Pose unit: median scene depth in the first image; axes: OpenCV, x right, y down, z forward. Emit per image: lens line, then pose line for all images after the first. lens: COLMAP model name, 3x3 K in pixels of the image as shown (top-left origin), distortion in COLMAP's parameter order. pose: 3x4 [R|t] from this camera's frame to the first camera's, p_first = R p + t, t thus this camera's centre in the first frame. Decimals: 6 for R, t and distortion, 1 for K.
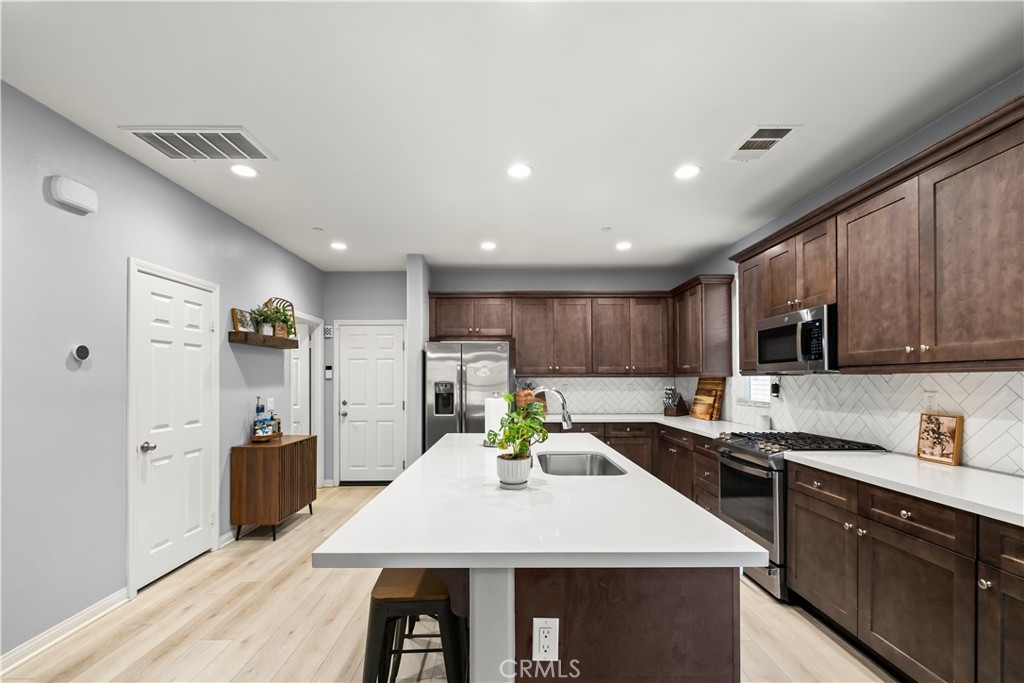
lens RADIAL K [[434.4, 0, 507.7], [0, 434.4, 378.7], [0, 0, 1]] dist [0.000211, 0.000293]
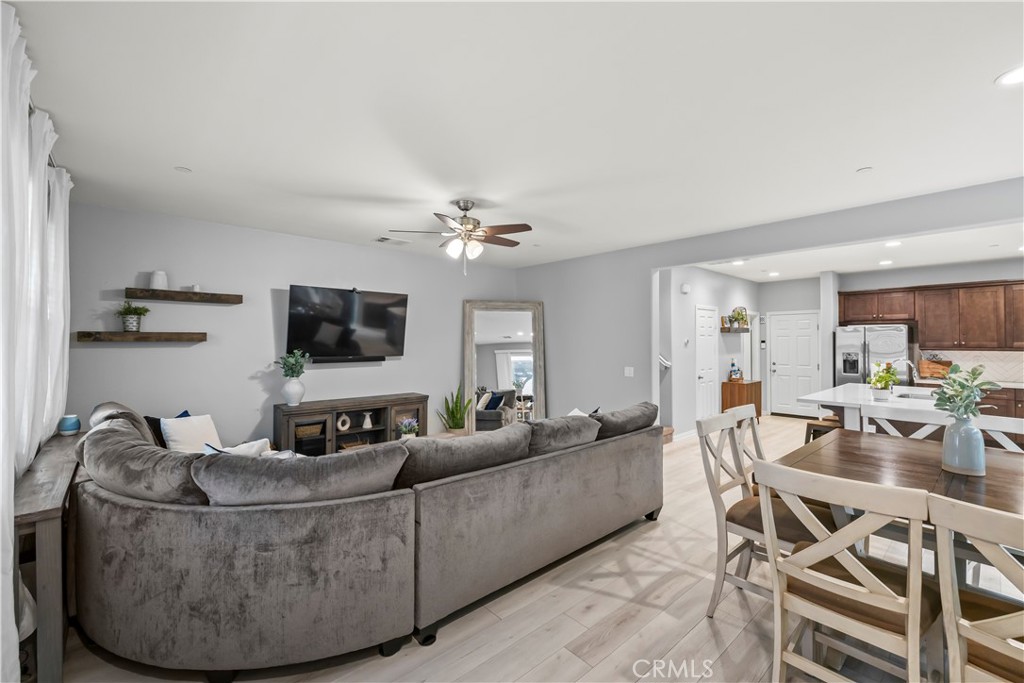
lens RADIAL K [[434.4, 0, 506.7], [0, 434.4, 337.0], [0, 0, 1]] dist [0.000211, 0.000293]
pose [[0.661775, -0.005304, -0.749684, 0.195723], [-0.000947, 0.999968, -0.007911, -0.033271], [0.749702, 0.005945, 0.661749, -0.900773]]
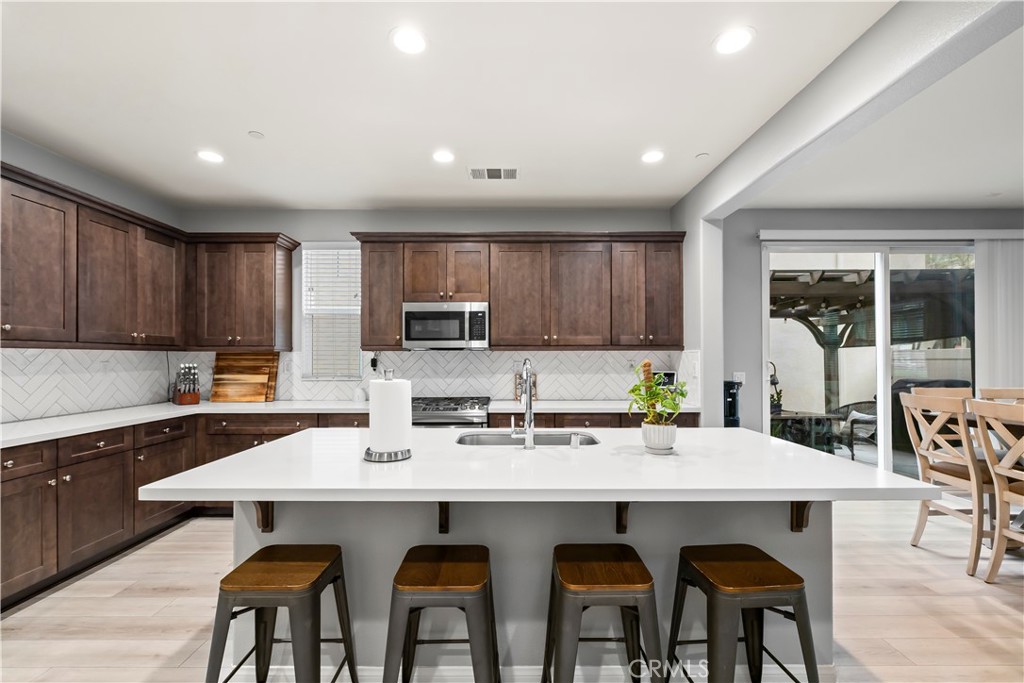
lens RADIAL K [[434.4, 0, 509.3], [0, 434.4, 354.8], [0, 0, 1]] dist [0.000211, 0.000293]
pose [[0.017707, 0.008421, 0.999808, -0.369365], [-0.002113, 0.999963, -0.008385, 0.008311], [-0.999841, -0.001964, 0.017724, 0.475932]]
